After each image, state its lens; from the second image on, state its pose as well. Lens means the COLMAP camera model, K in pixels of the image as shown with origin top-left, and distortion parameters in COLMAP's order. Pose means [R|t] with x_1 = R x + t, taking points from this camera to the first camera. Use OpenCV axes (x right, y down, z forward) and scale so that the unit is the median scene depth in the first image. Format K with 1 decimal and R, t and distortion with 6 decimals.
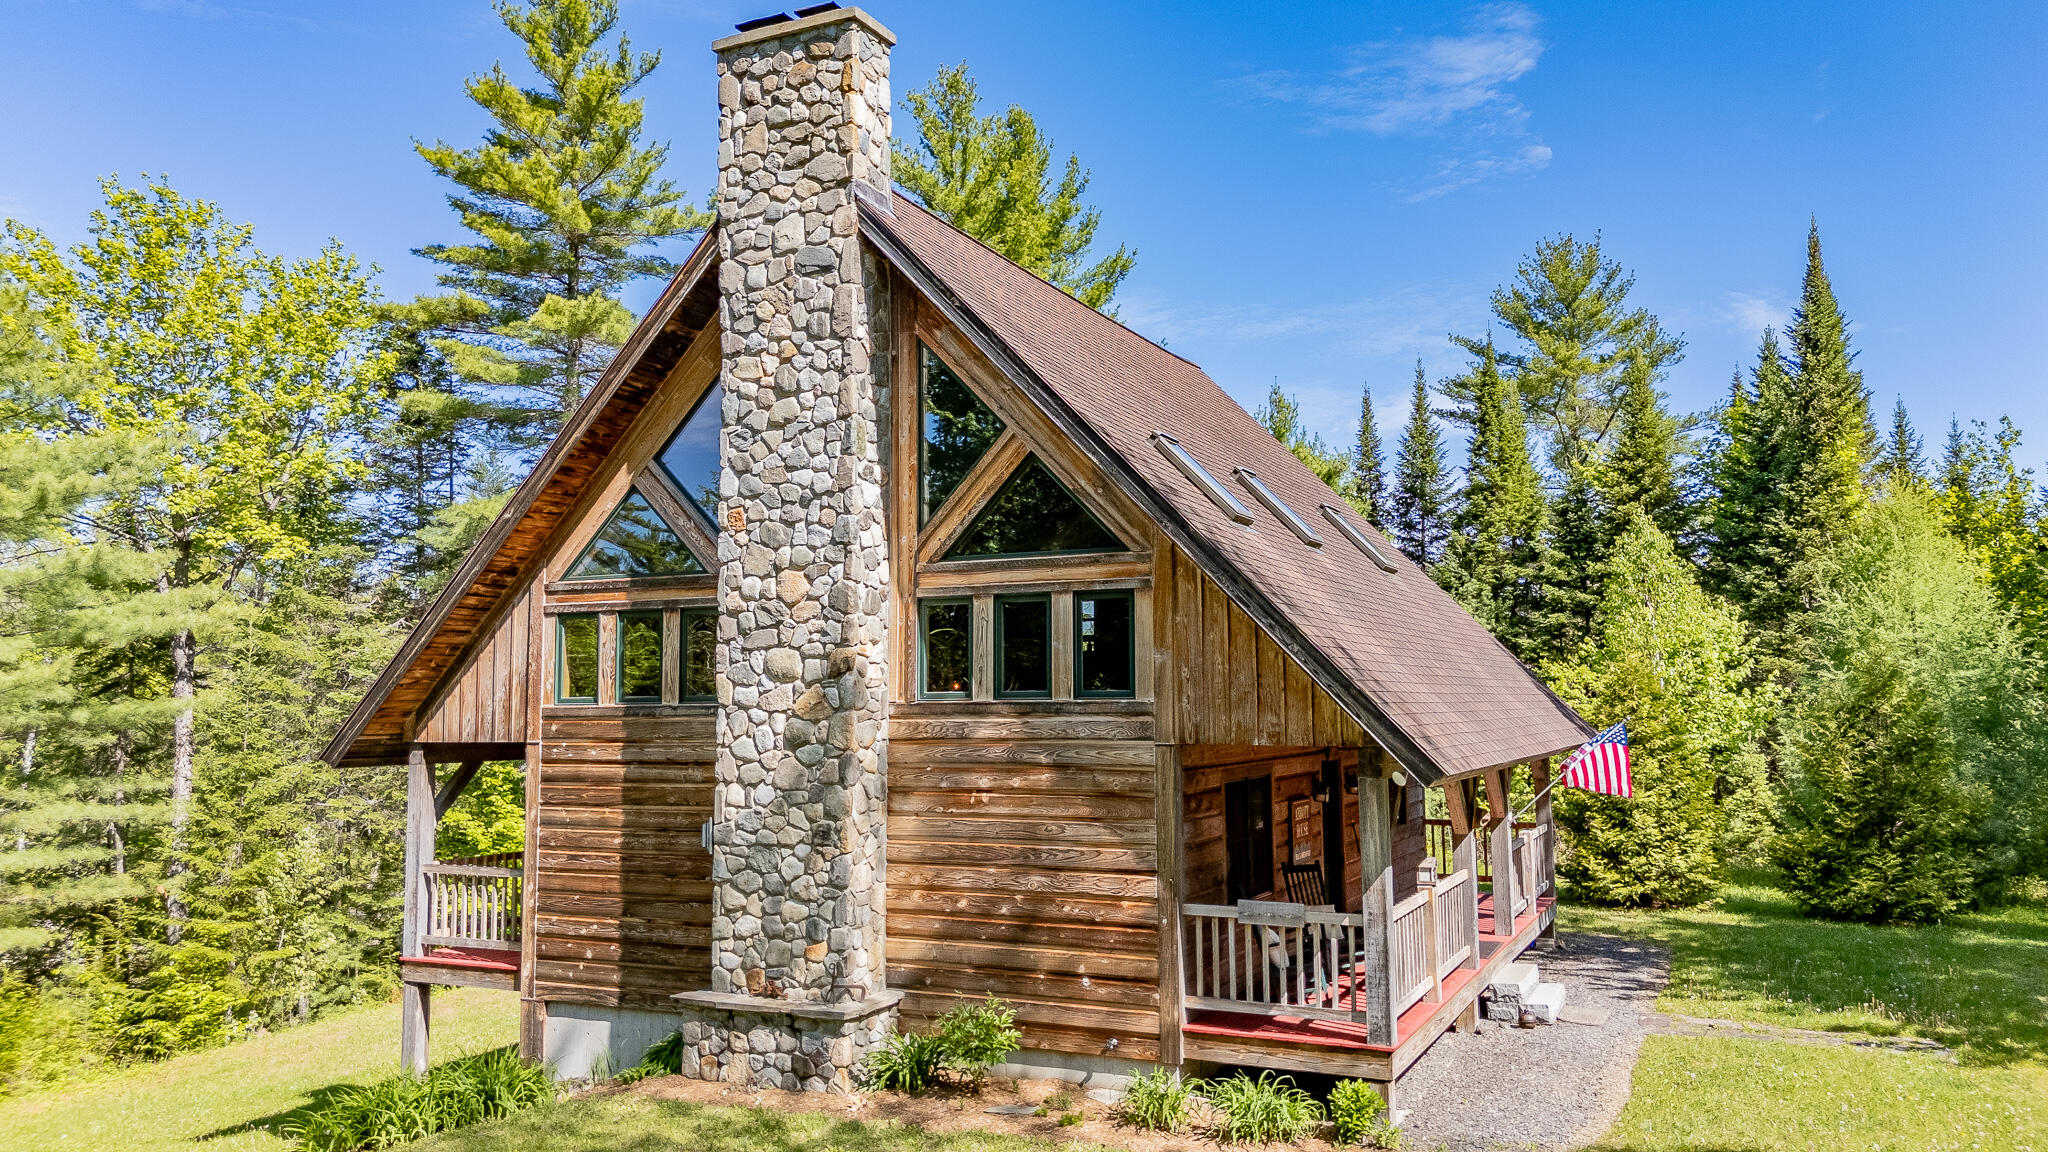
lens RADIAL K [[1499.4, 0, 1020.8], [0, 1499.4, 572.3], [0, 0, 1]] dist [0.081245, -0.077642]
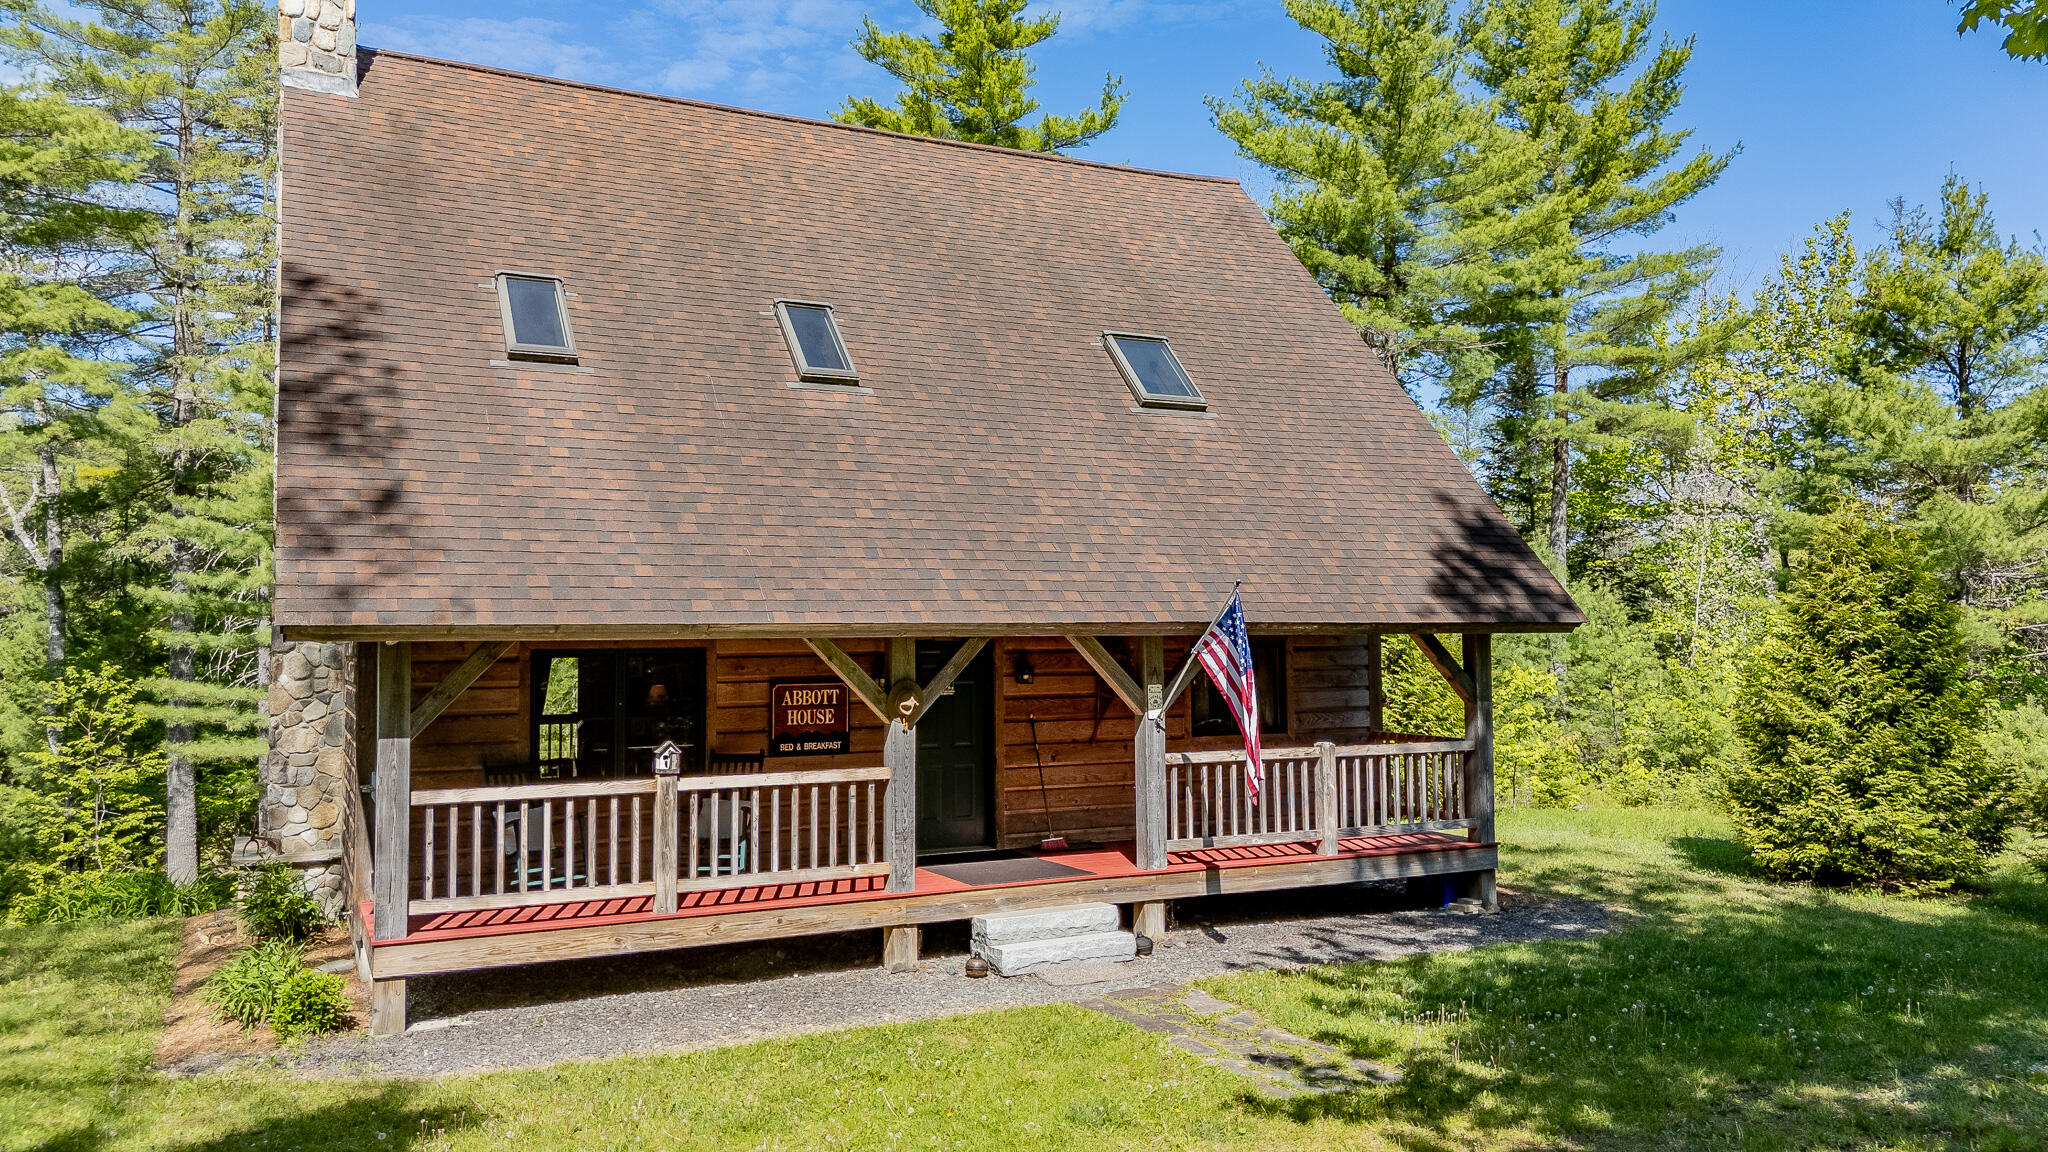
lens RADIAL K [[1499.4, 0, 1037.0], [0, 1499.4, 577.3], [0, 0, 1]] dist [0.081245, -0.077642]
pose [[0.791137, -0.026032, -0.611084, 0.915852], [0.054887, 0.998085, 0.028542, 0.084789], [0.609171, -0.056122, 0.791051, 0.463554]]
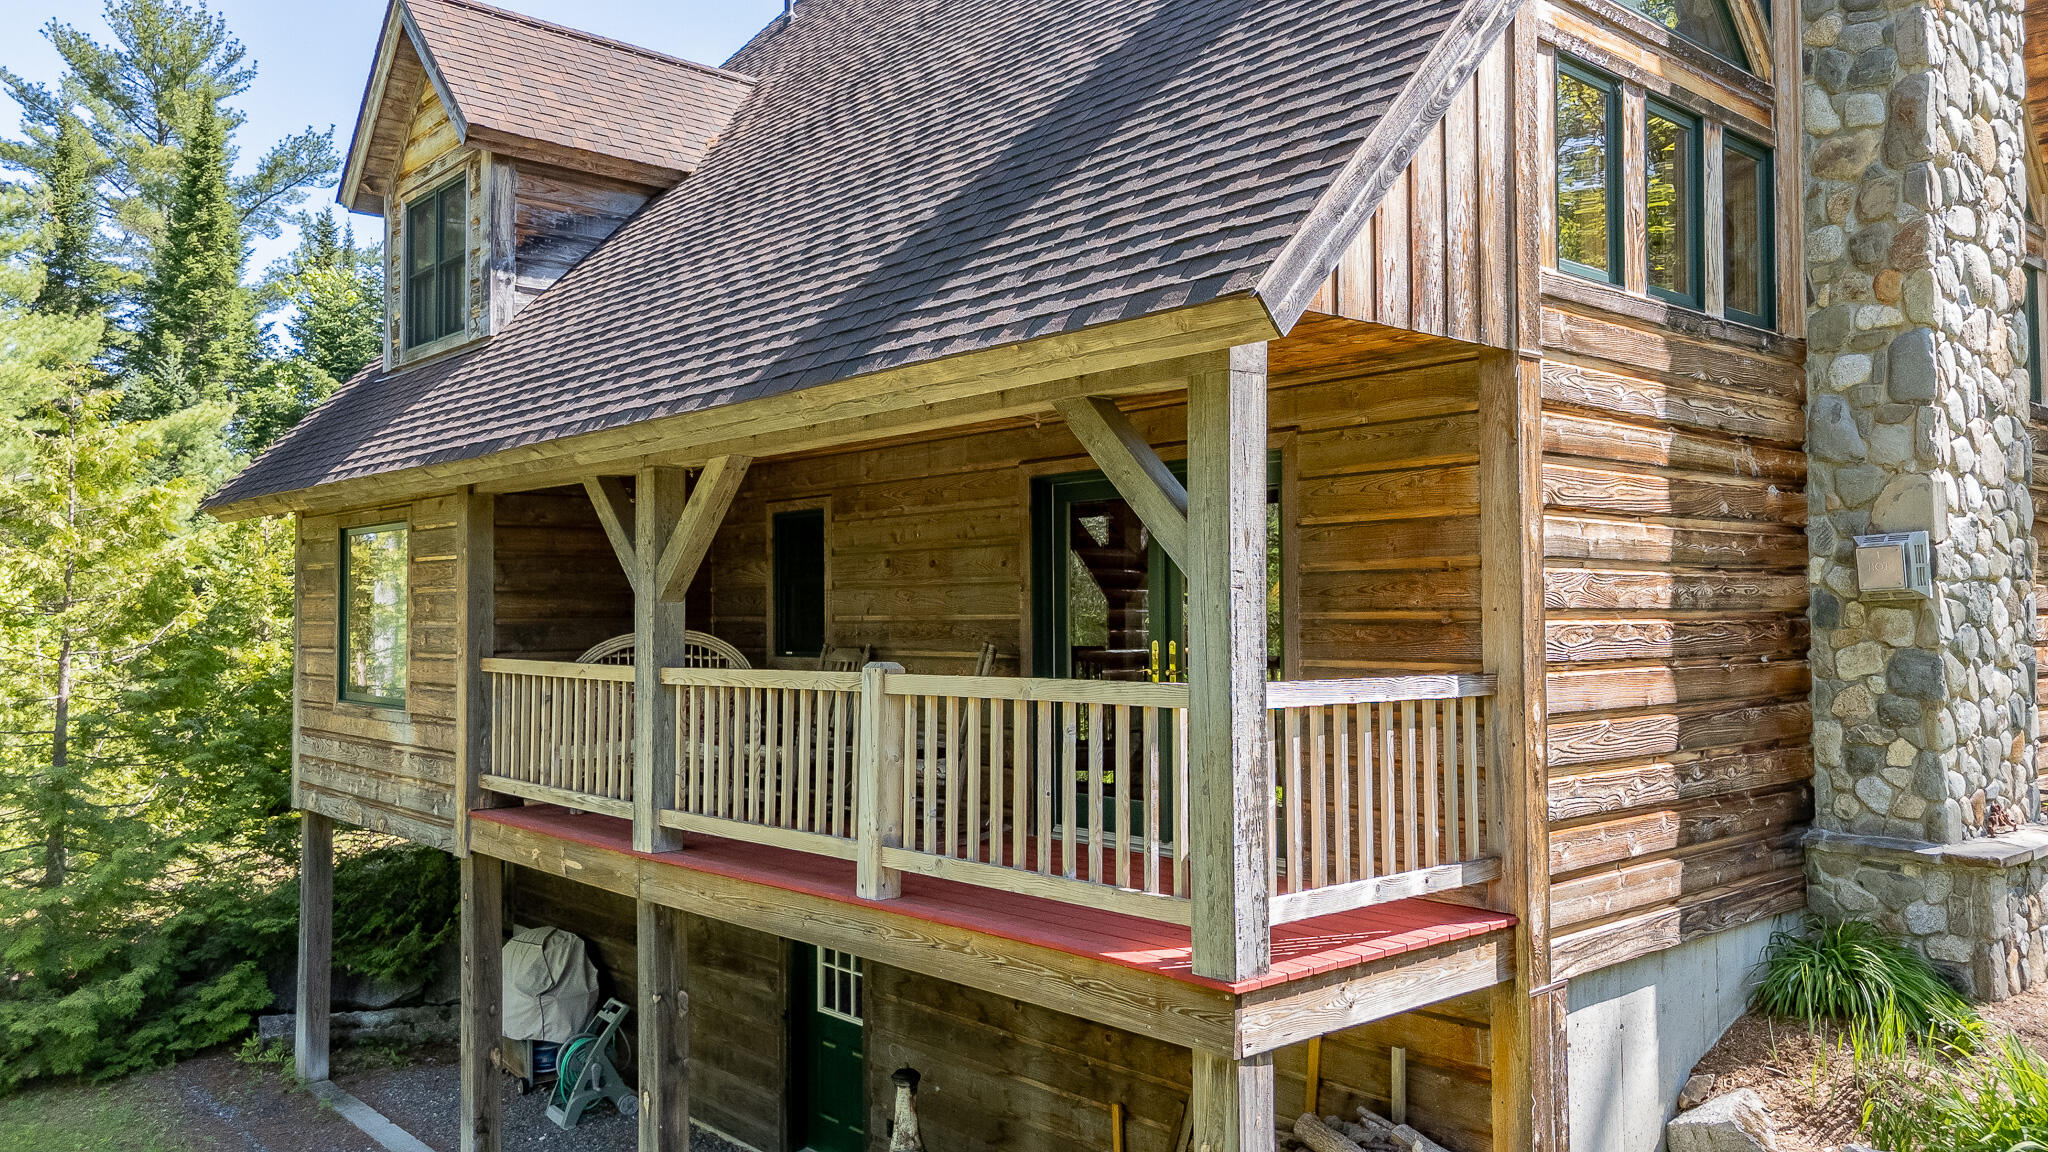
lens RADIAL K [[1499.4, 0, 1025.3], [0, 1499.4, 567.1], [0, 0, 1]] dist [0.081245, -0.077642]
pose [[0.374147, 0.035916, 0.926674, -0.831797], [-0.079263, 0.996832, -0.006632, 0.204044], [-0.923976, -0.070969, 0.375808, 1.090950]]
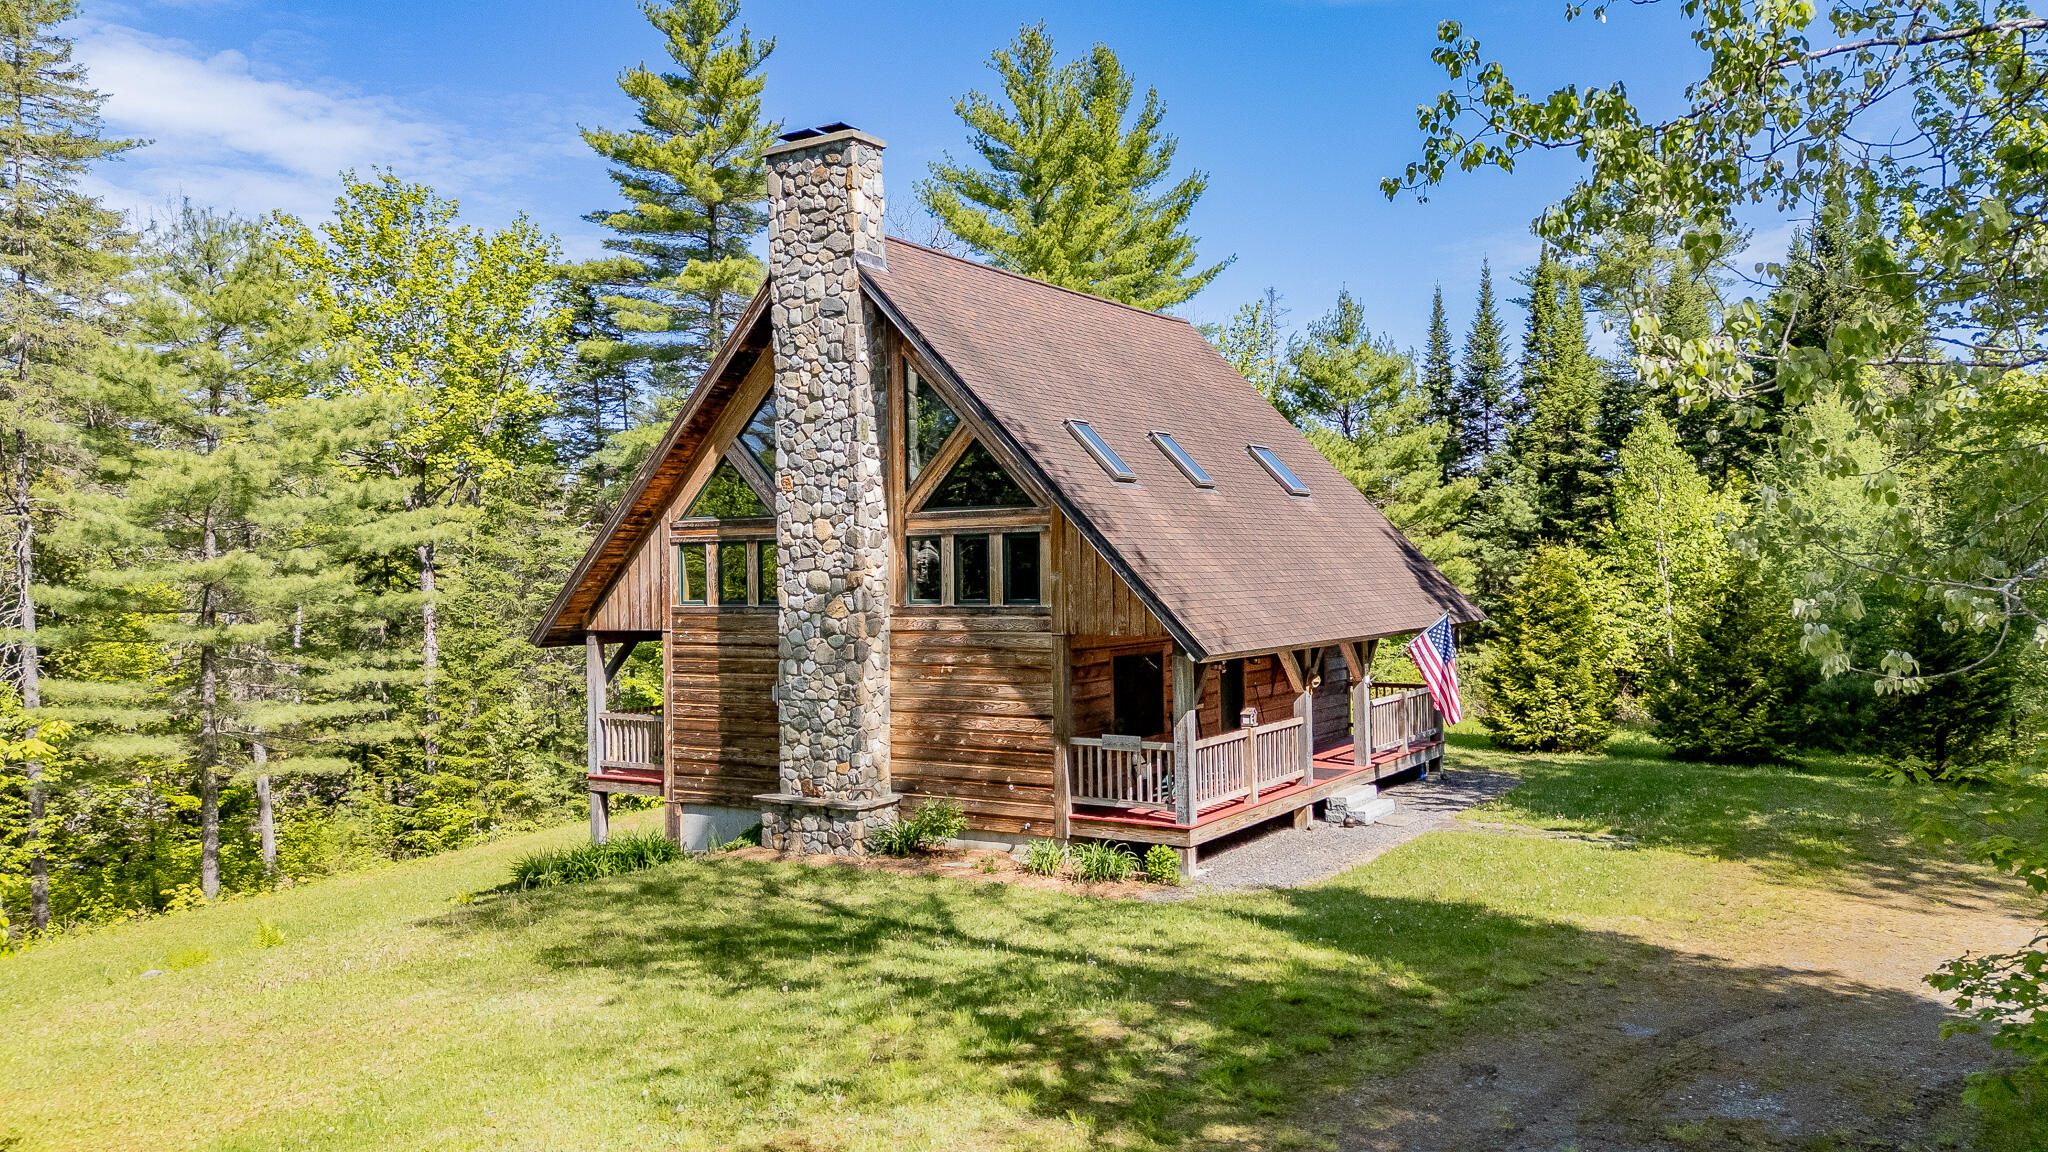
lens RADIAL K [[1499.4, 0, 1026.2], [0, 1499.4, 570.9], [0, 0, 1]] dist [0.081245, -0.077642]
pose [[0.993439, -0.008843, -0.114019, 0.215049], [0.019029, 0.995889, 0.088565, -0.076510], [0.112767, -0.090154, 0.989523, -0.450448]]
